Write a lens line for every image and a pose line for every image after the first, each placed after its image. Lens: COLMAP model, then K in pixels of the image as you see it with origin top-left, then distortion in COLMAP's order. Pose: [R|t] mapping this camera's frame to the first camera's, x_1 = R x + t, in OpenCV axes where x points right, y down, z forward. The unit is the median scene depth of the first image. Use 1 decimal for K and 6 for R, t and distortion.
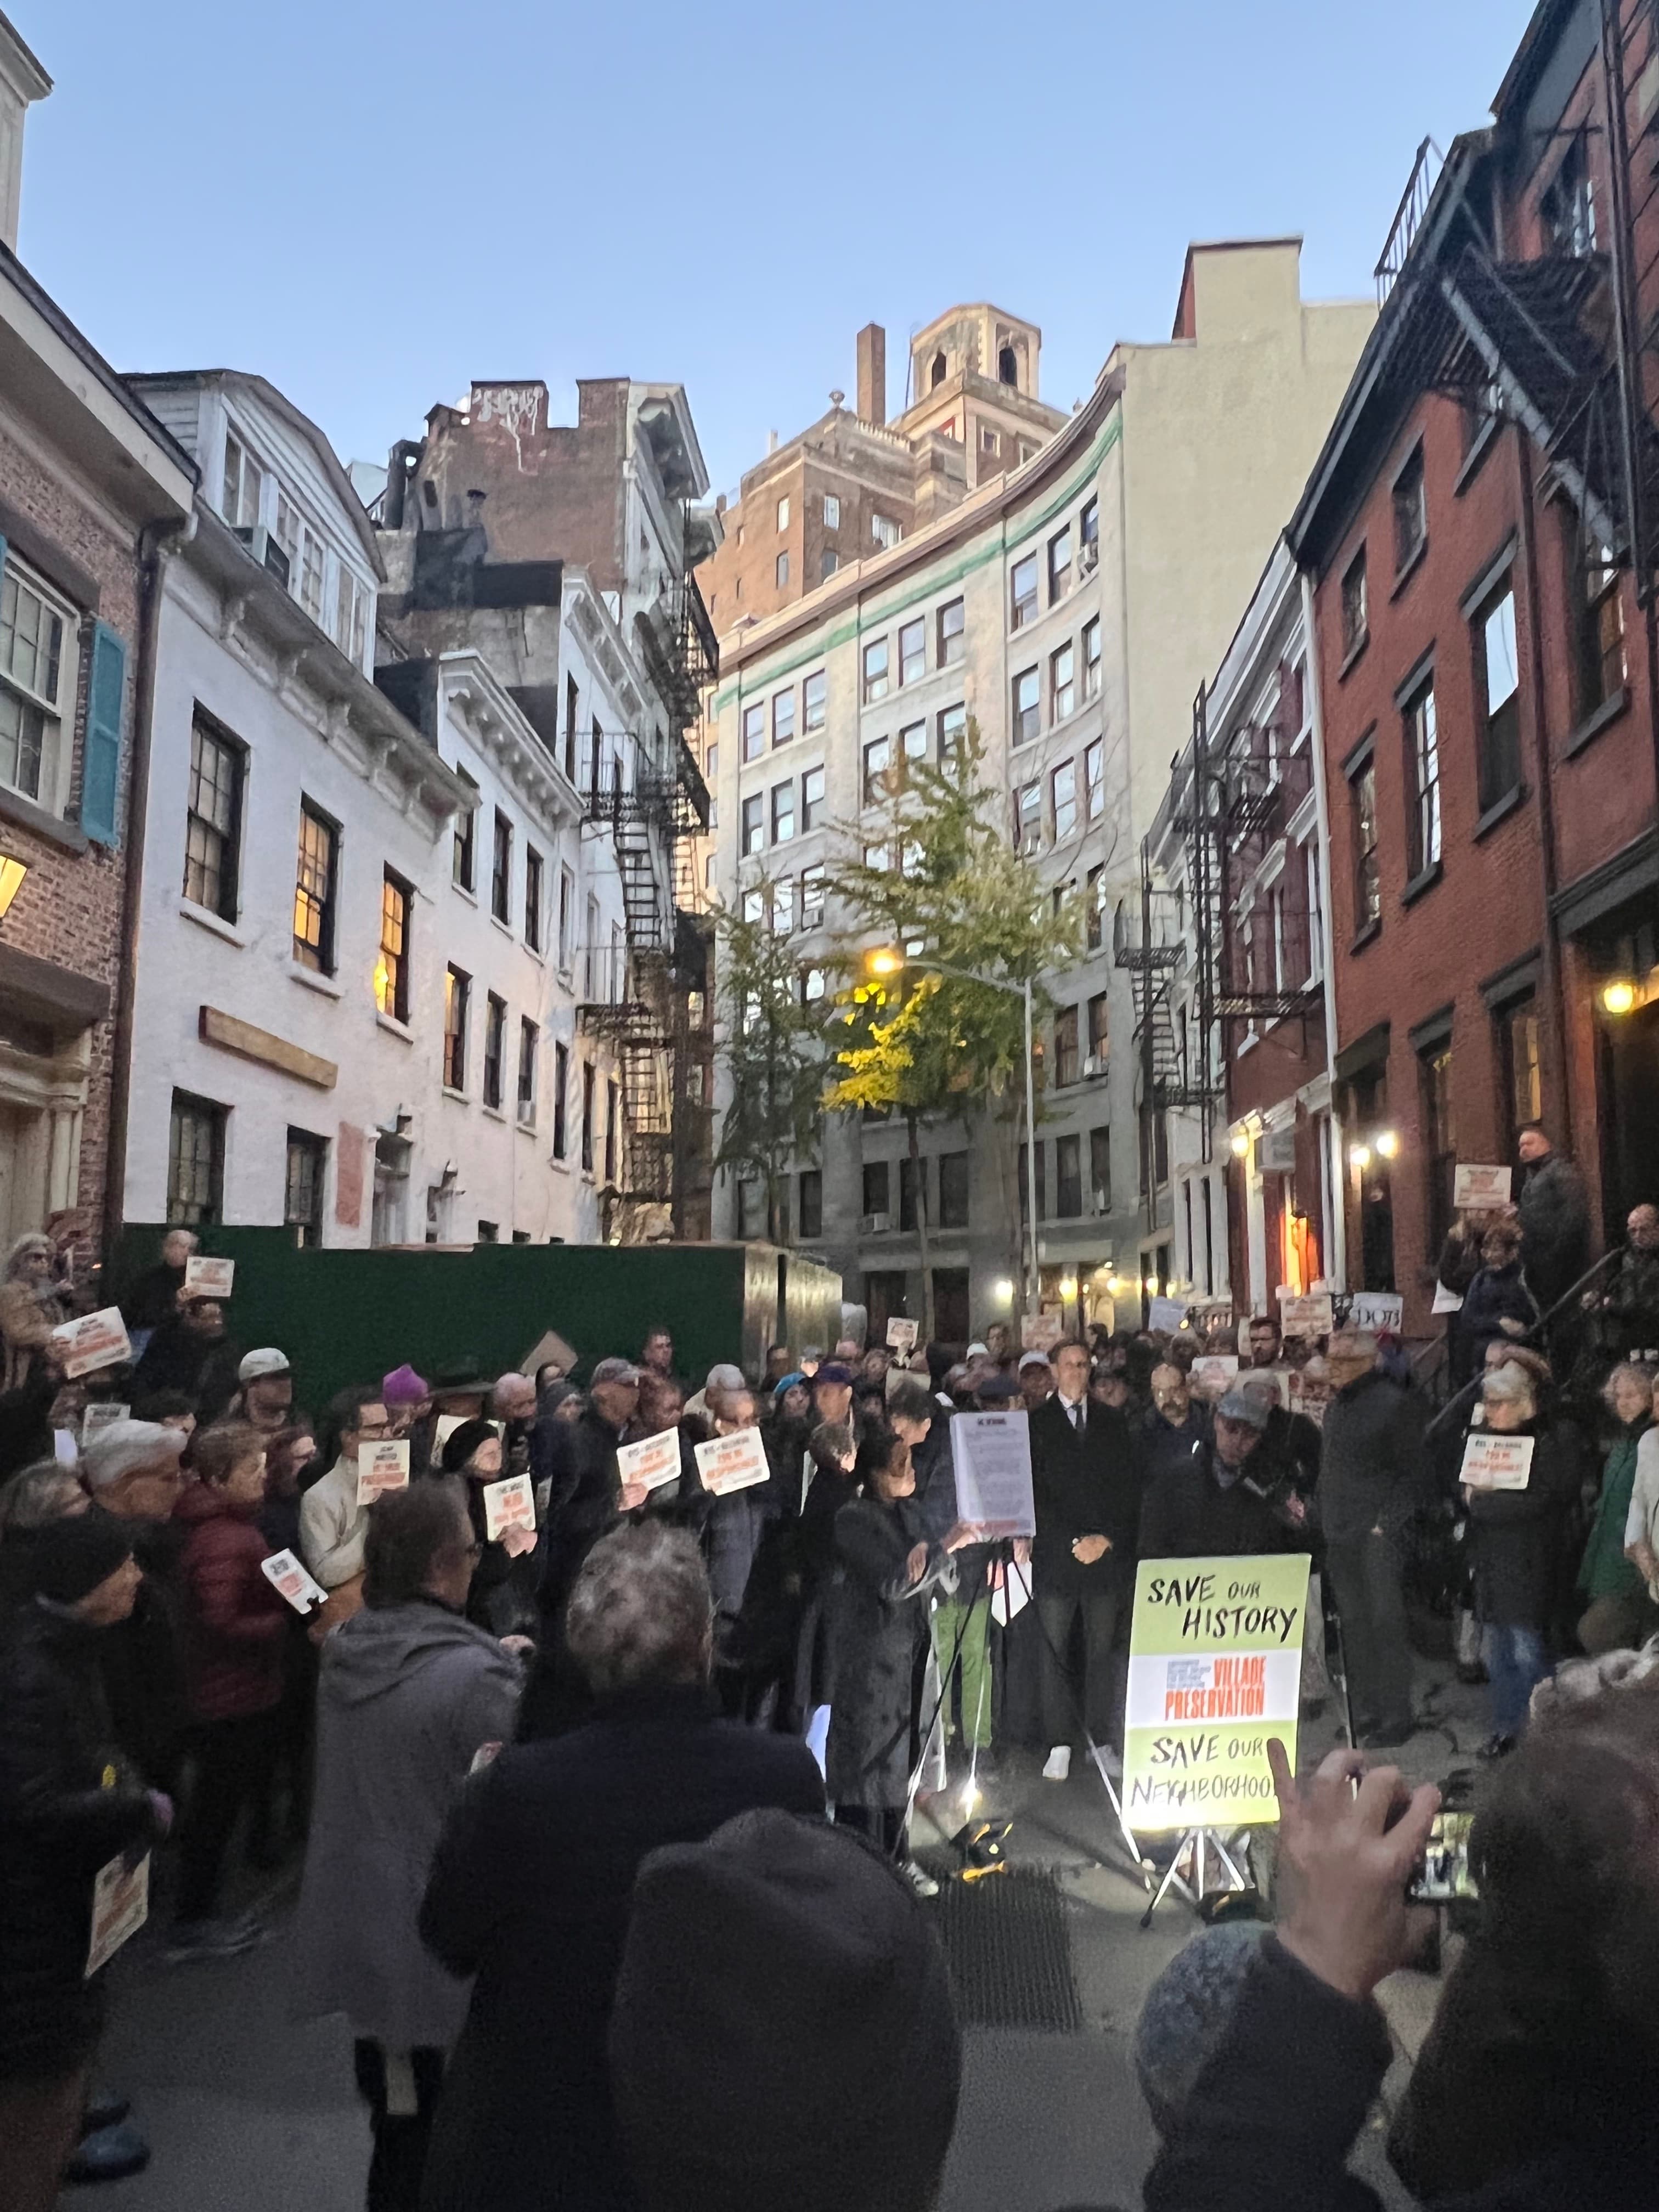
lens RADIAL K [[1597.0, 0, 829.5], [0, 1597.0, 1106.0], [0, 0, 1]] dist [-0.022482, -0.001983]
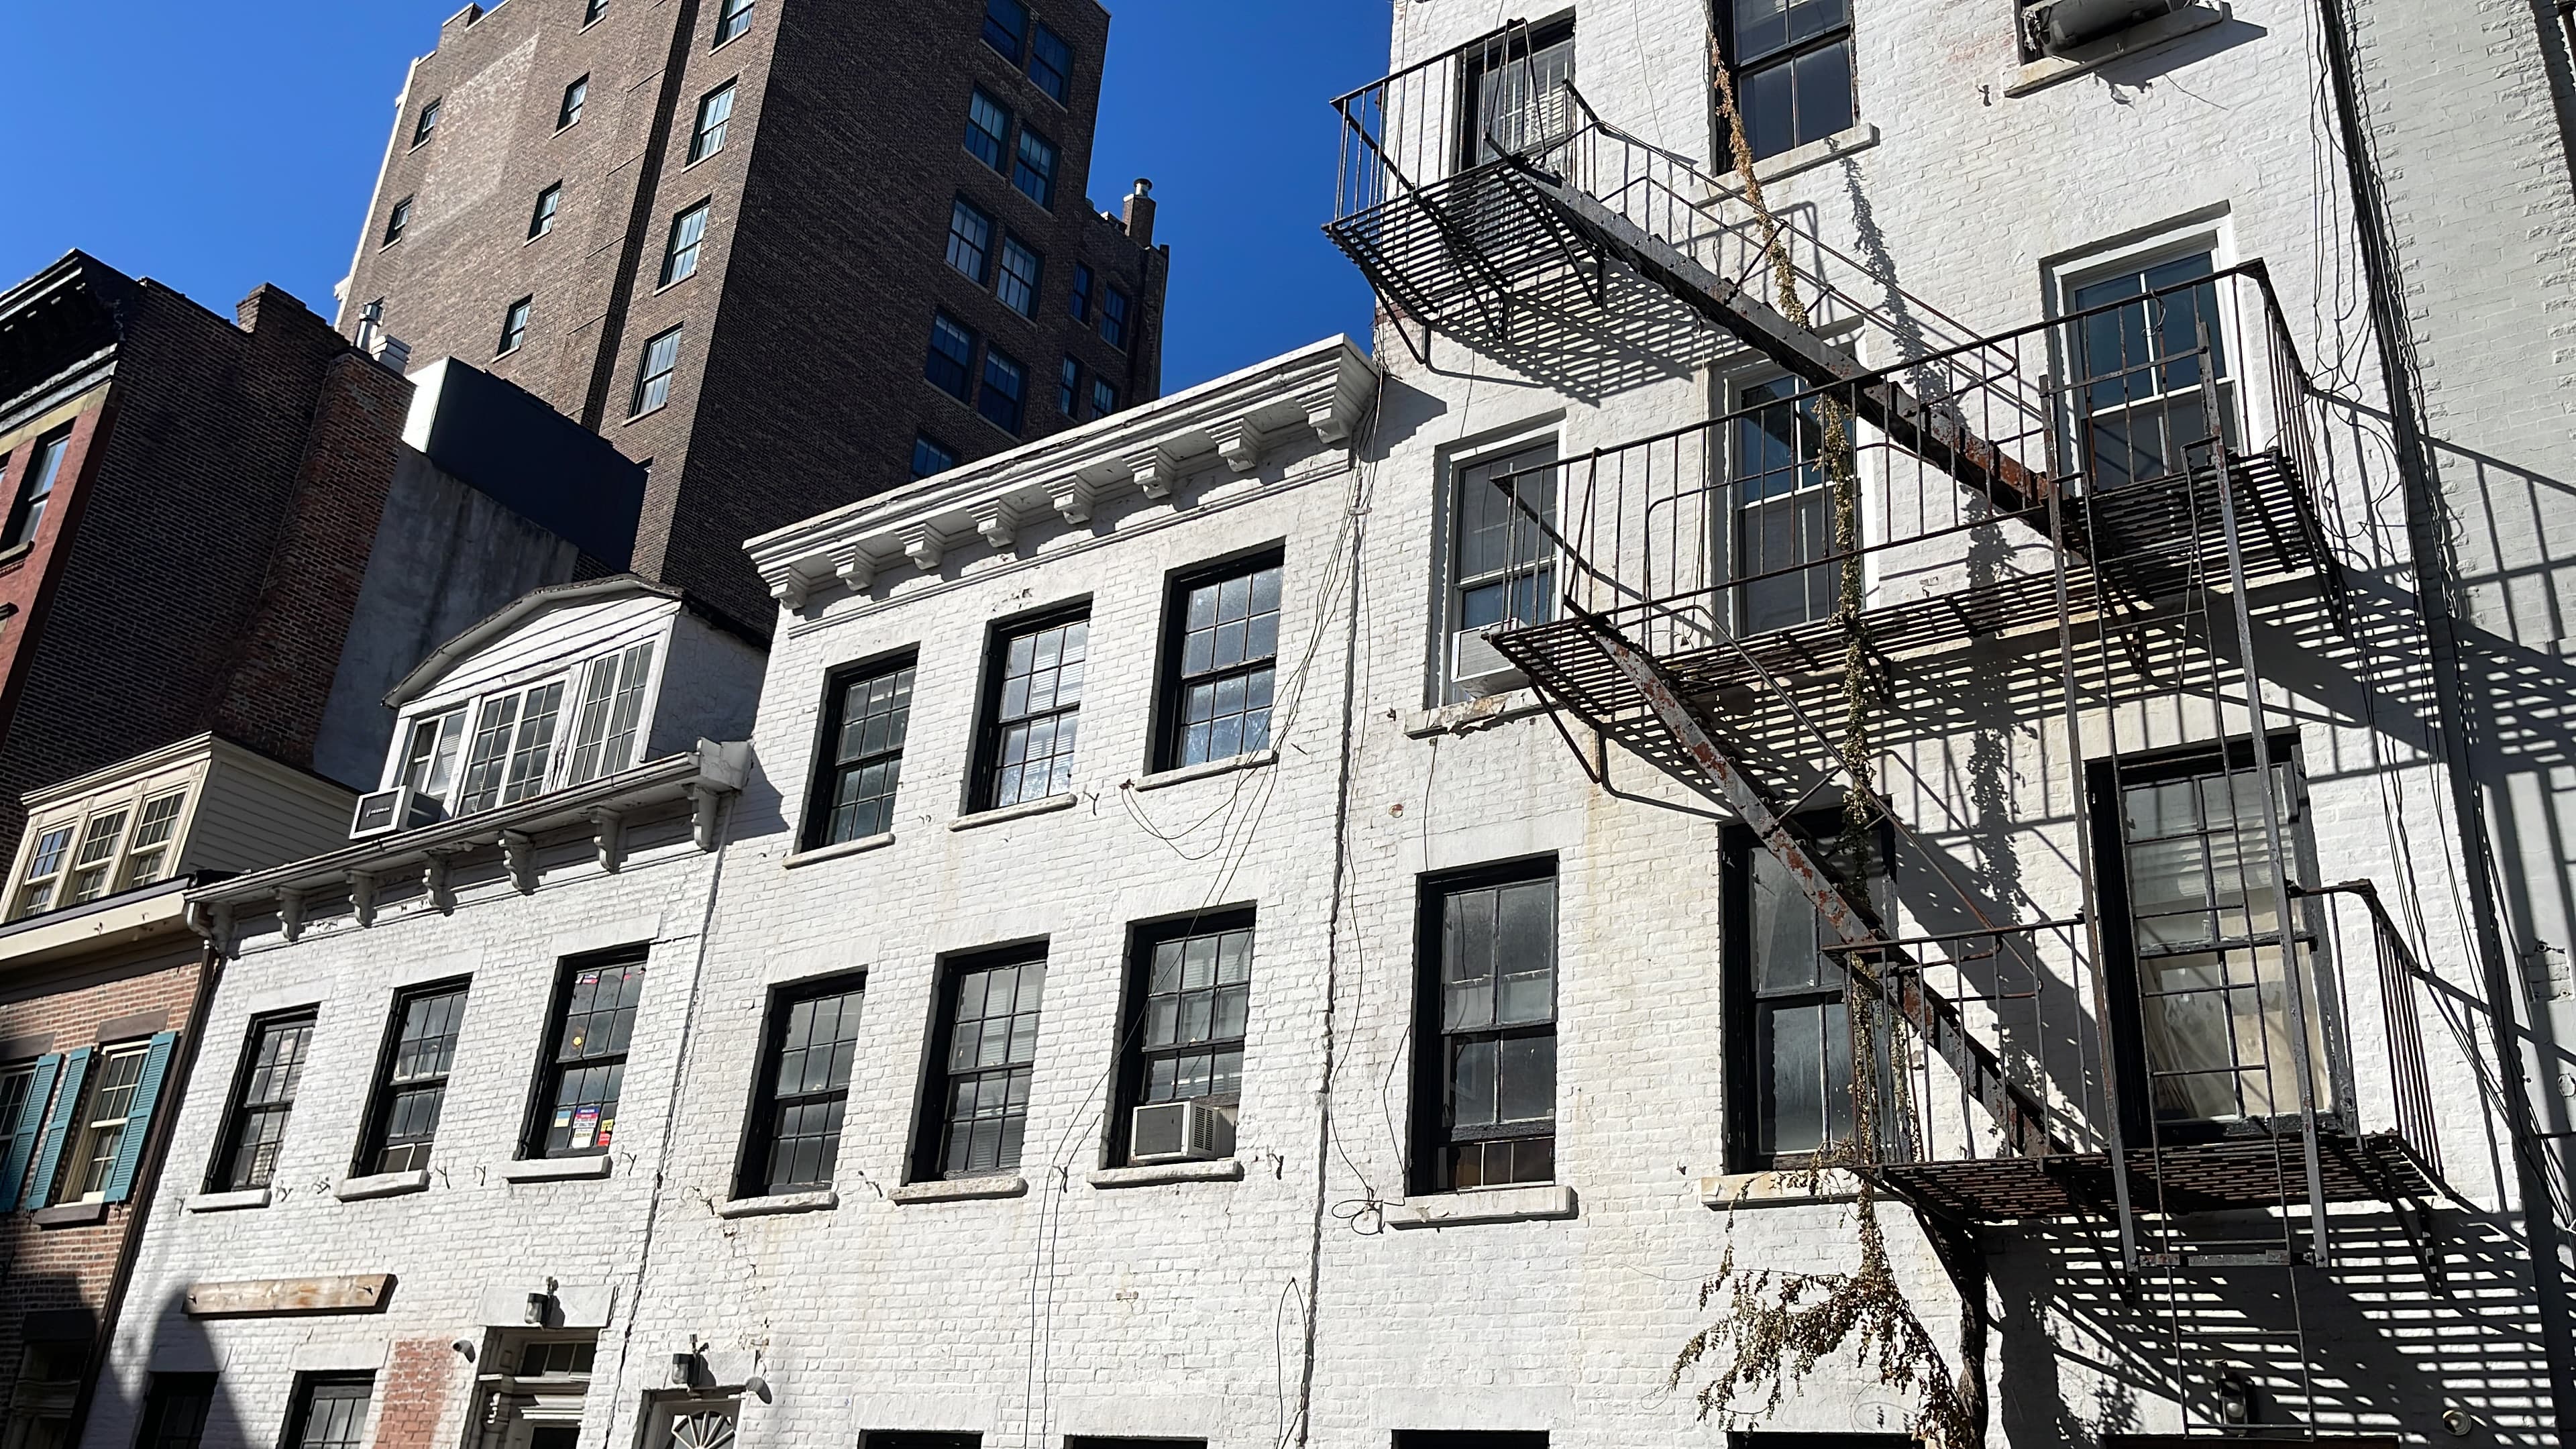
lens RADIAL K [[2083.0, 0, 1288.0], [0, 2083.0, 724.5], [0, 0, 1]] dist [0.041274, -0.004078]
pose [[-0.512362, -0.389034, -0.765596, 0.185079], [0.043587, 0.878574, -0.475613, 0.126193], [0.857663, -0.277056, -0.433191, 0.957382]]
